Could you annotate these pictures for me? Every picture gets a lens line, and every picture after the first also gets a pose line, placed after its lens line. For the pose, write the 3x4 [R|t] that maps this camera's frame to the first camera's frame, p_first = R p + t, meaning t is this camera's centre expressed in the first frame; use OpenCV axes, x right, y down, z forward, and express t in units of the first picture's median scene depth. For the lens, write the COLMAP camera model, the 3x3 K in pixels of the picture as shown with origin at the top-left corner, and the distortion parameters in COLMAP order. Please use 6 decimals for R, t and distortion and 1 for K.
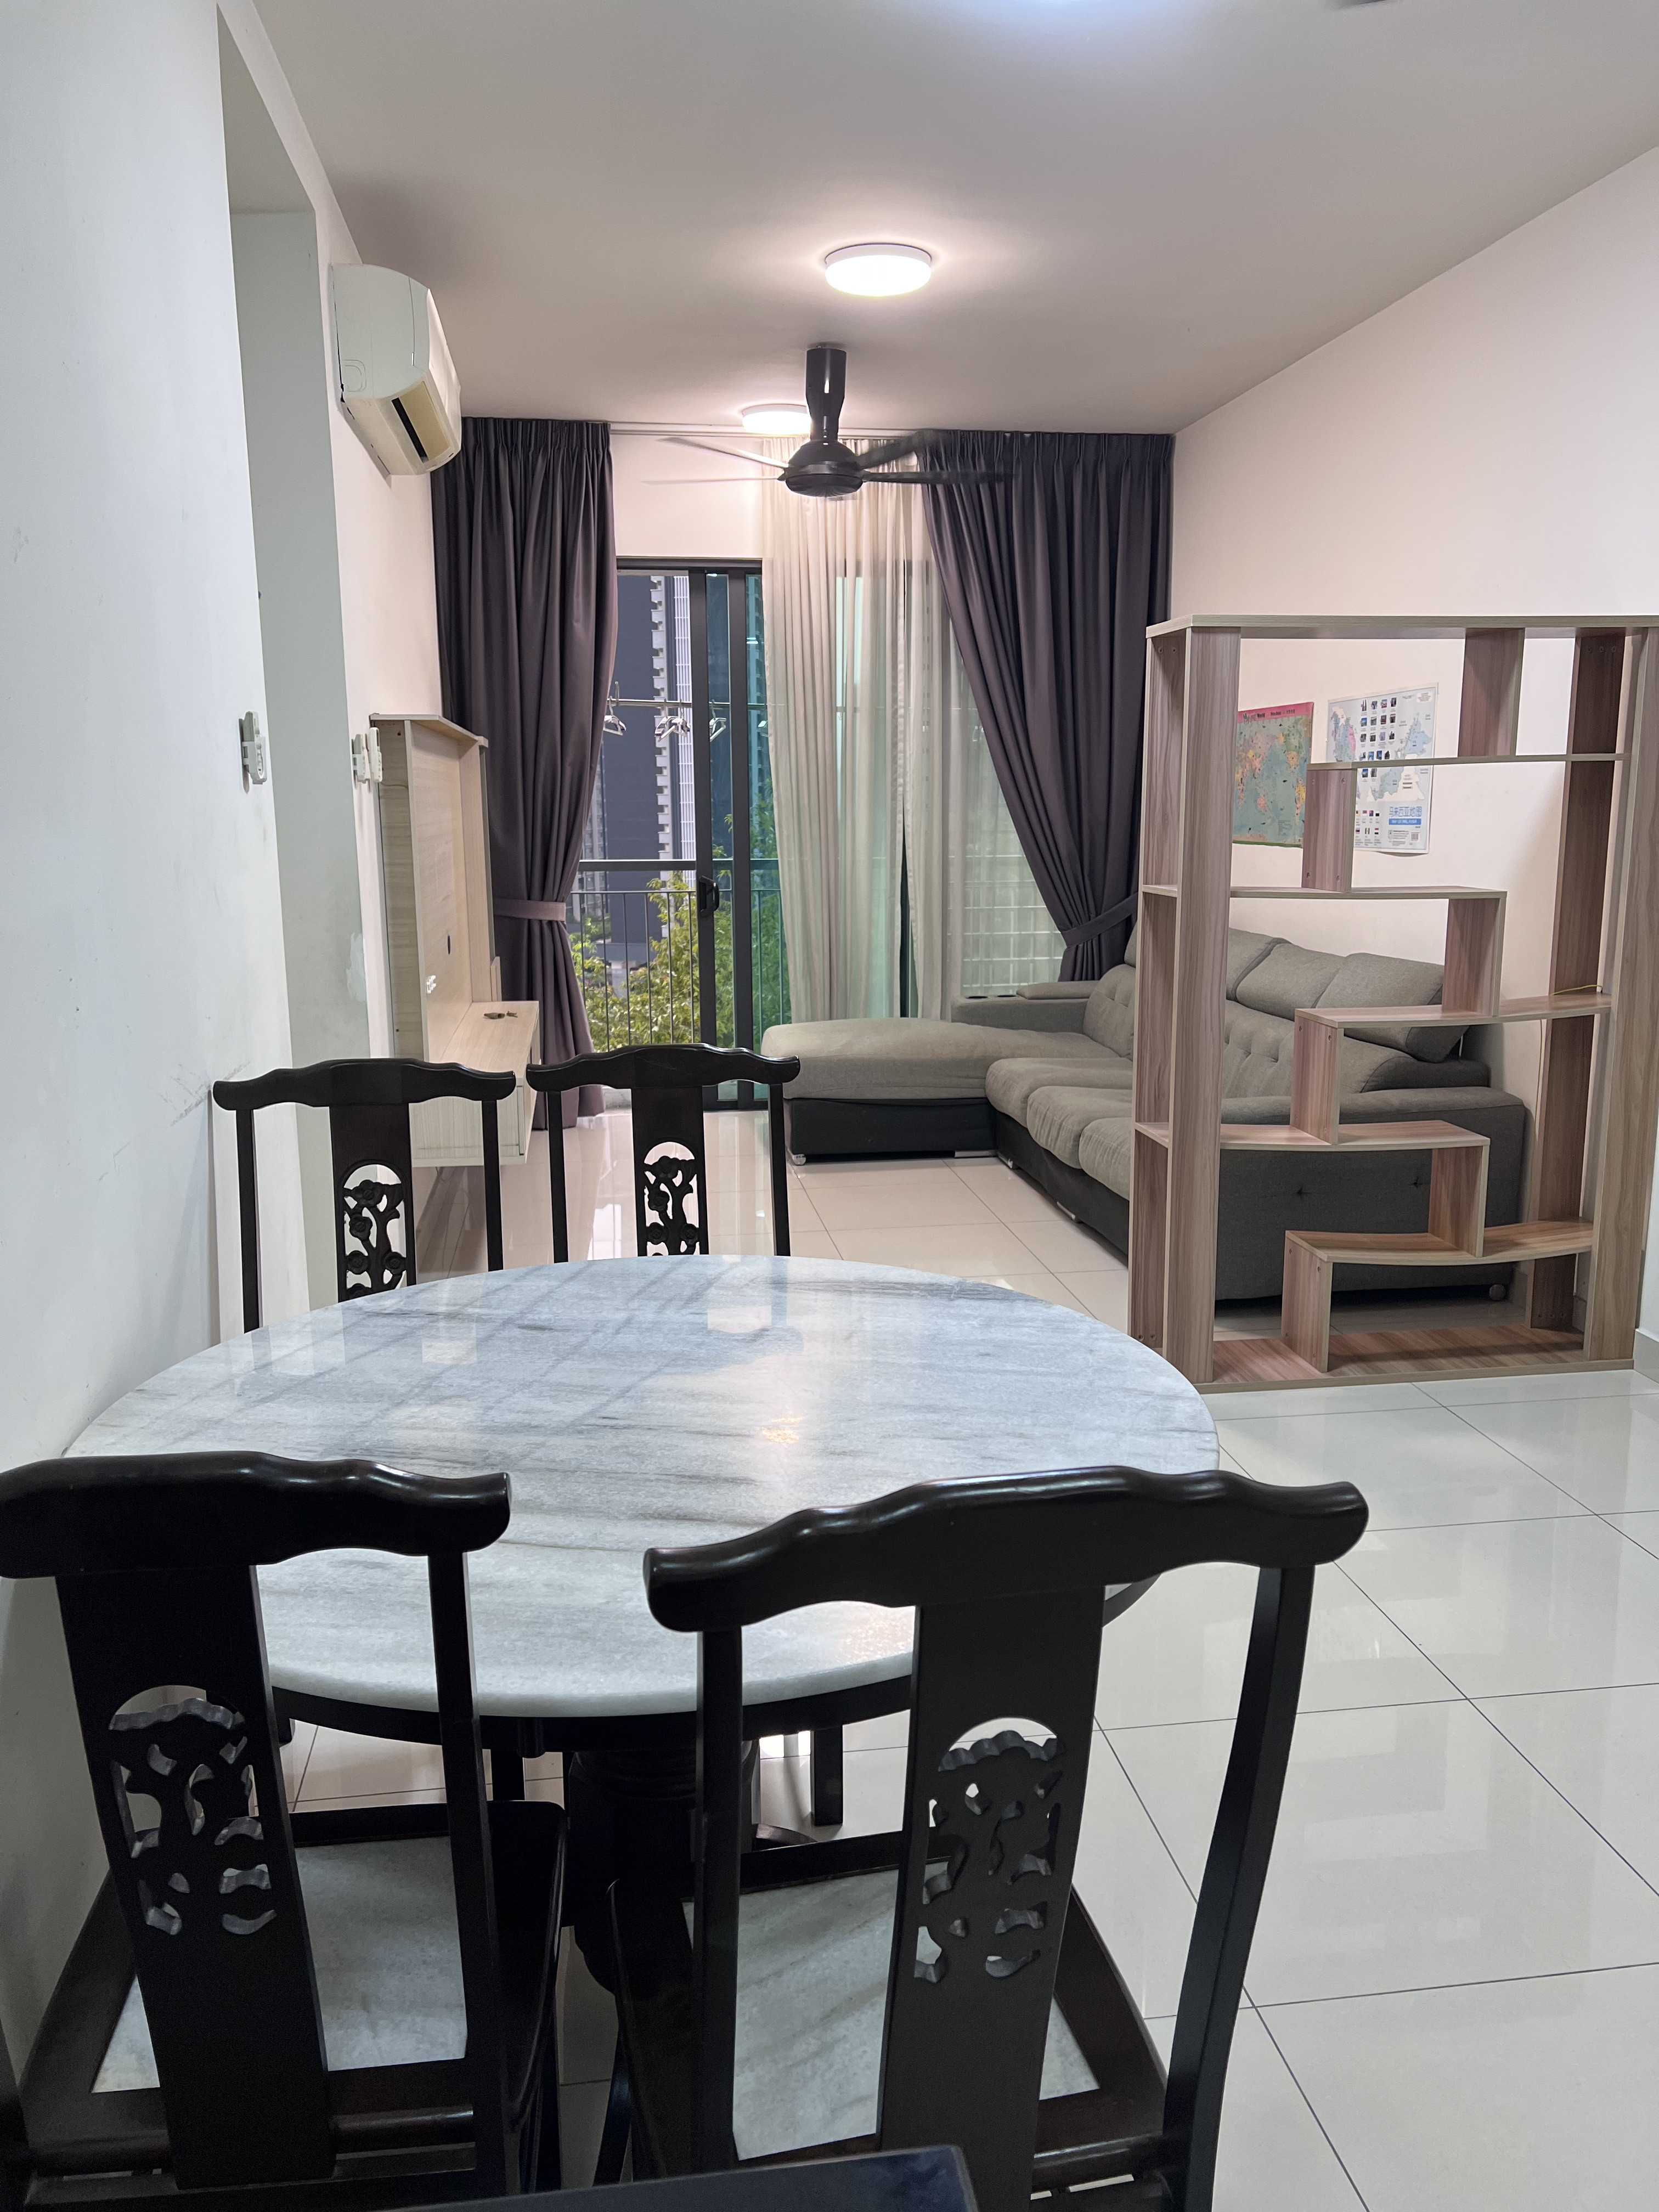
lens RADIAL K [[1603.7, 0, 829.5], [0, 1603.7, 1106.0], [0, 0, 1]] dist [0.058363, -0.119109]
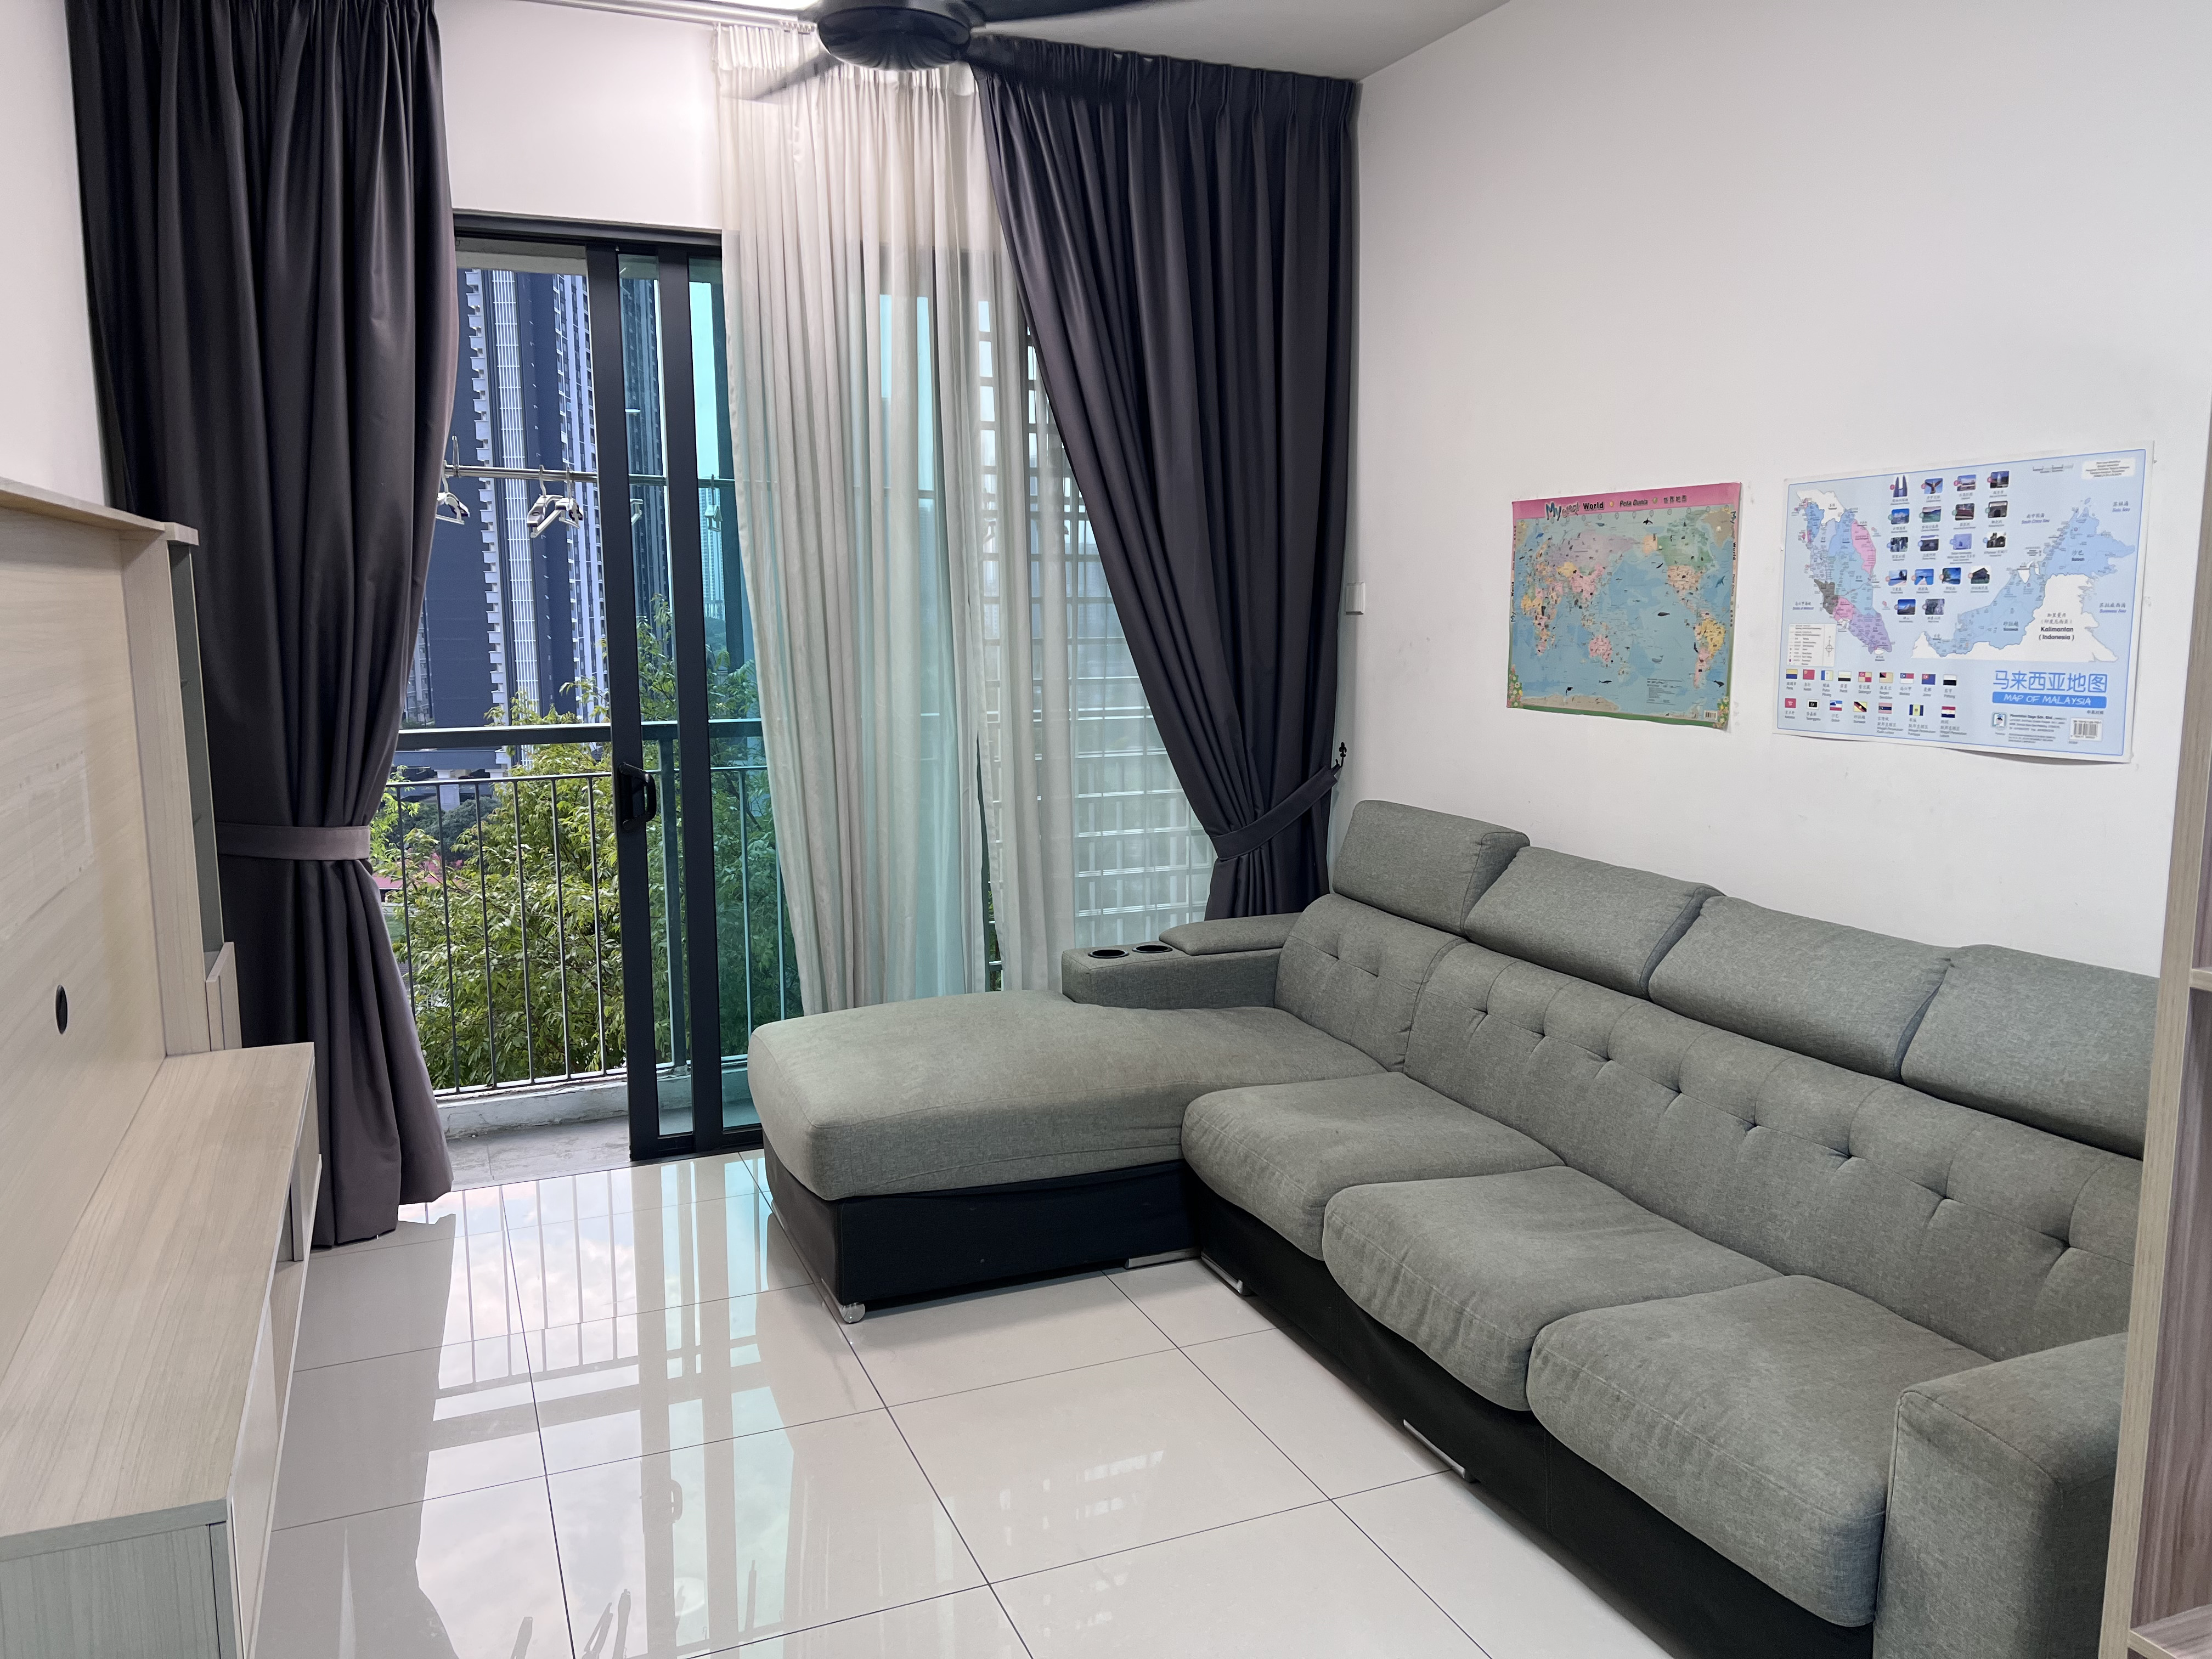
lens RADIAL K [[1639.6, 0, 1106.0], [0, 1639.6, 829.5], [0, 0, 1]] dist [0.045876, -0.006701]
pose [[0.968214, -0.033085, 0.247924, -0.069652], [0.045103, 0.998059, -0.042948, -0.100574], [-0.246022, 0.052765, 0.967827, 0.443330]]
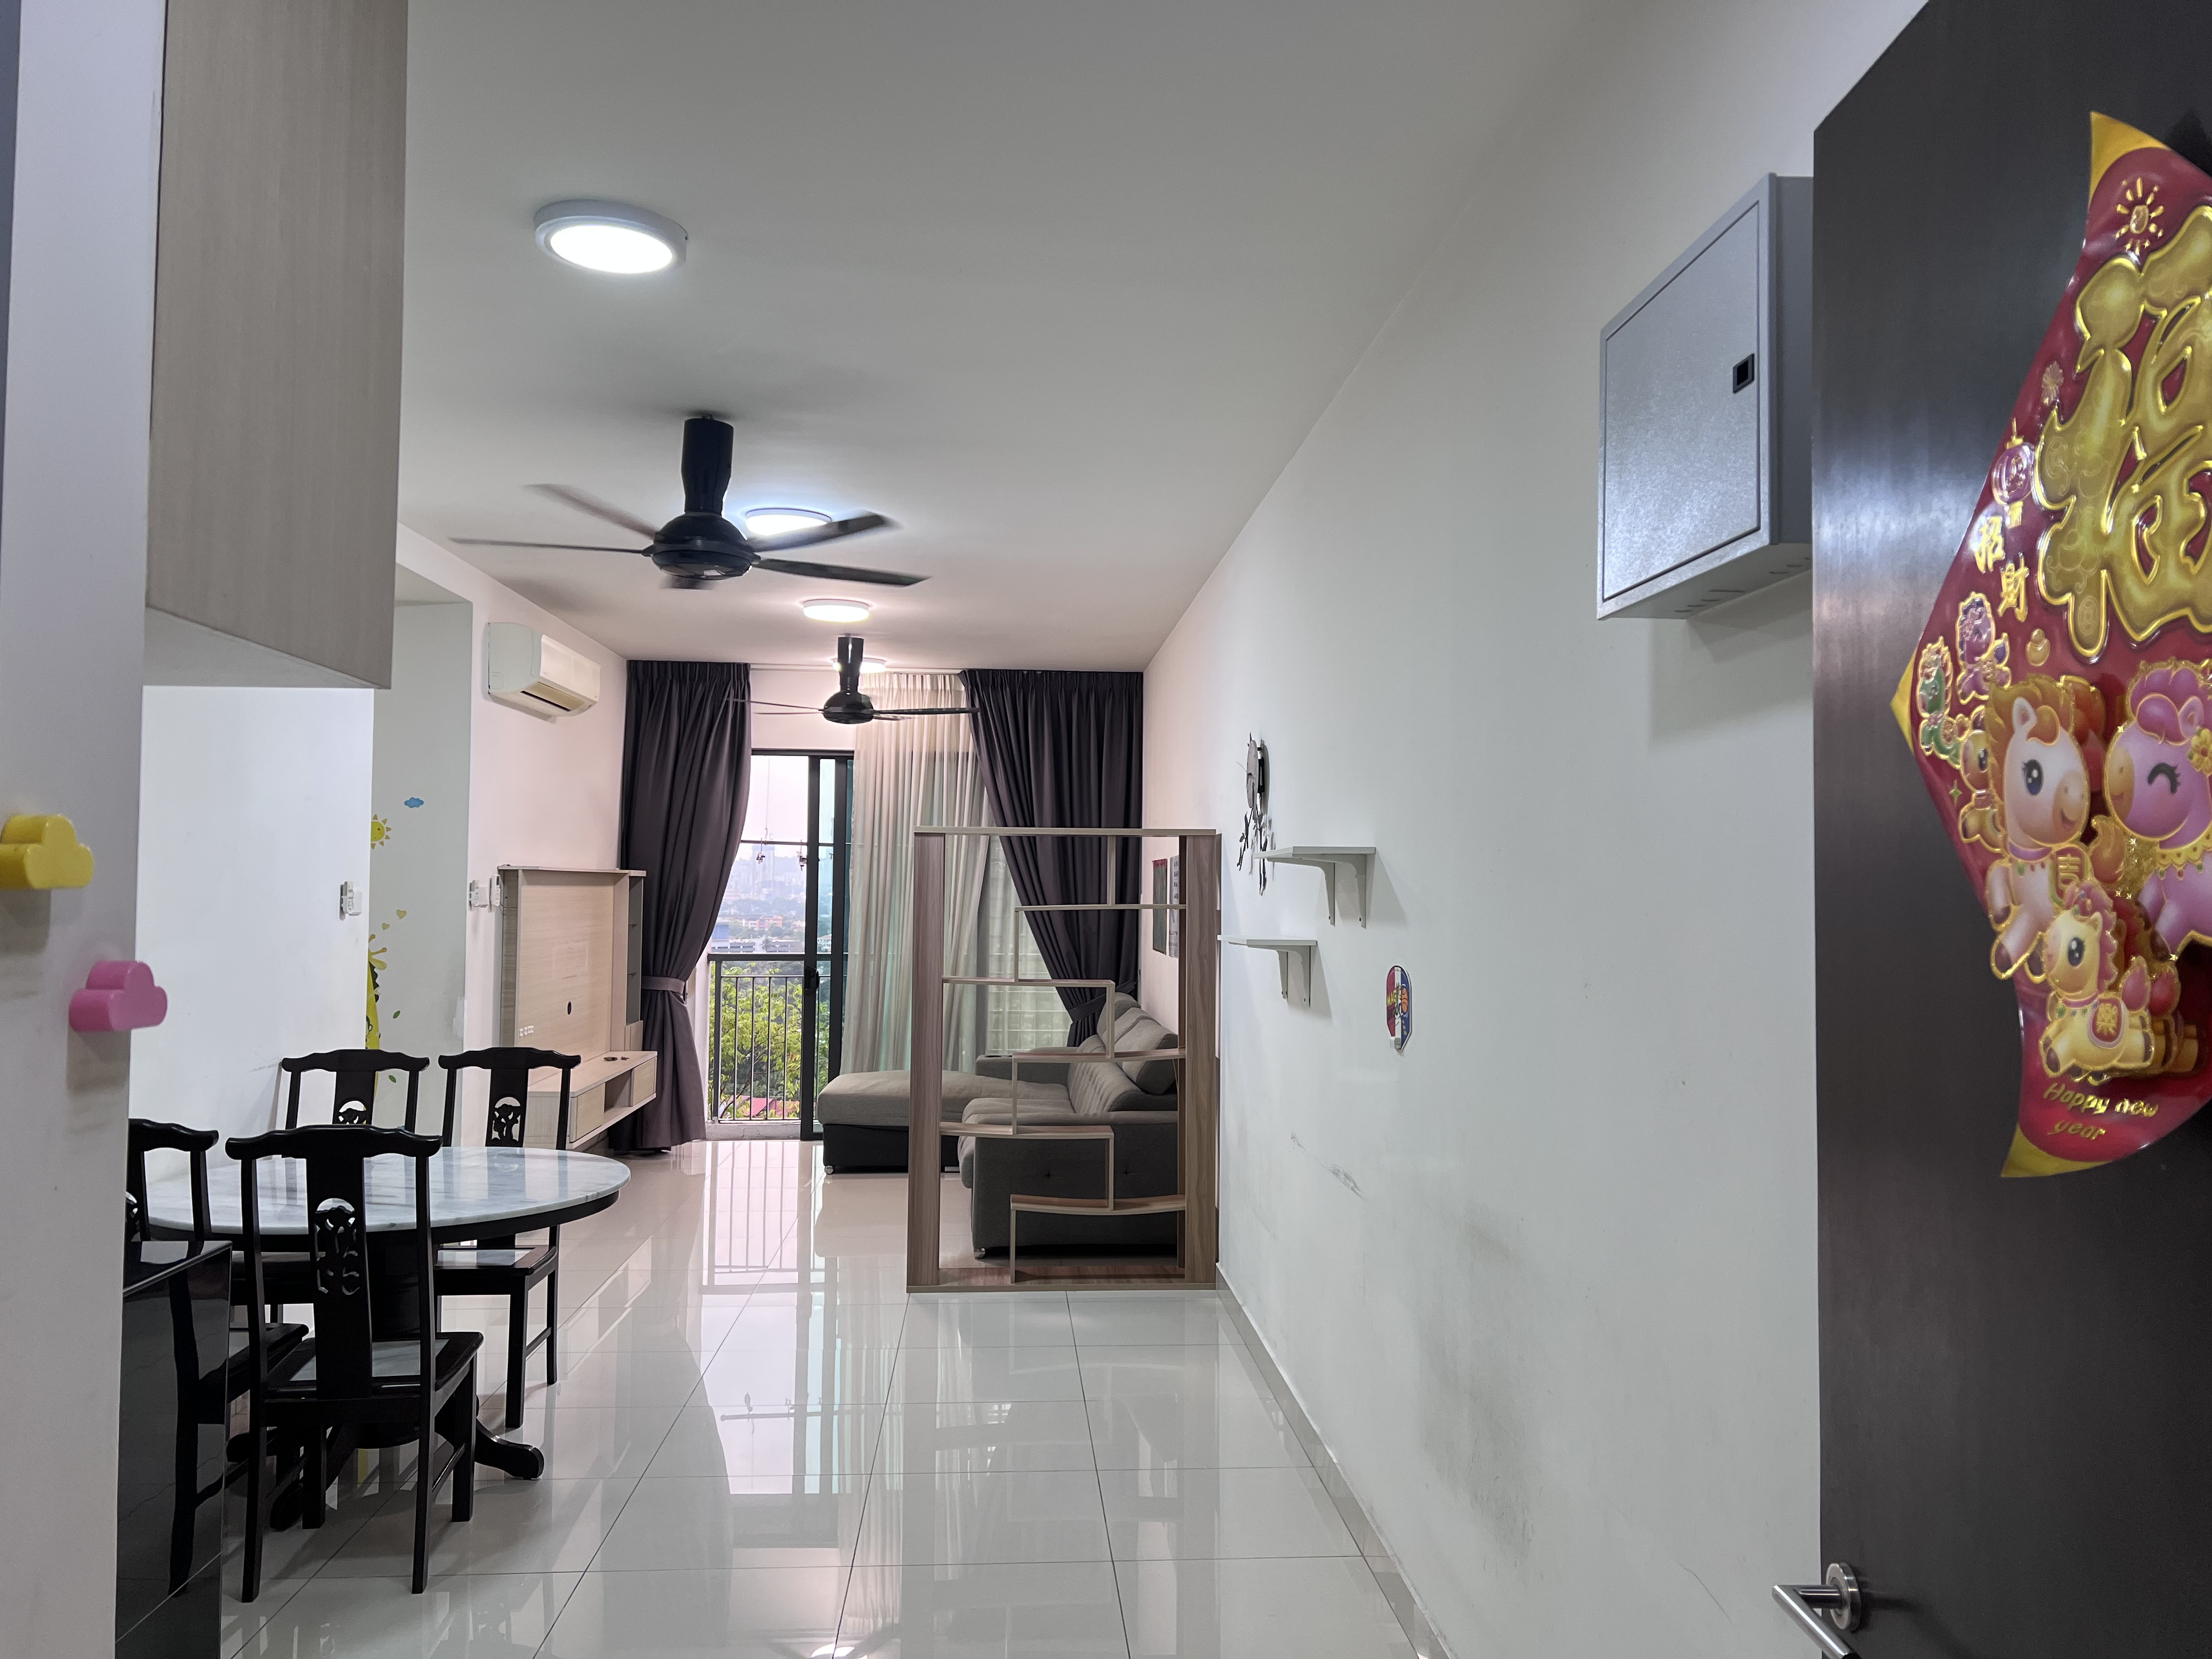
lens RADIAL K [[1603.7, 0, 1106.0], [0, 1603.7, 829.5], [0, 0, 1]] dist [0.058363, -0.119109]
pose [[0.996260, 0.010249, -0.085799, 0.347411], [-0.029412, 0.973872, -0.225186, 0.055296], [0.081250, 0.226867, 0.970531, -0.412070]]
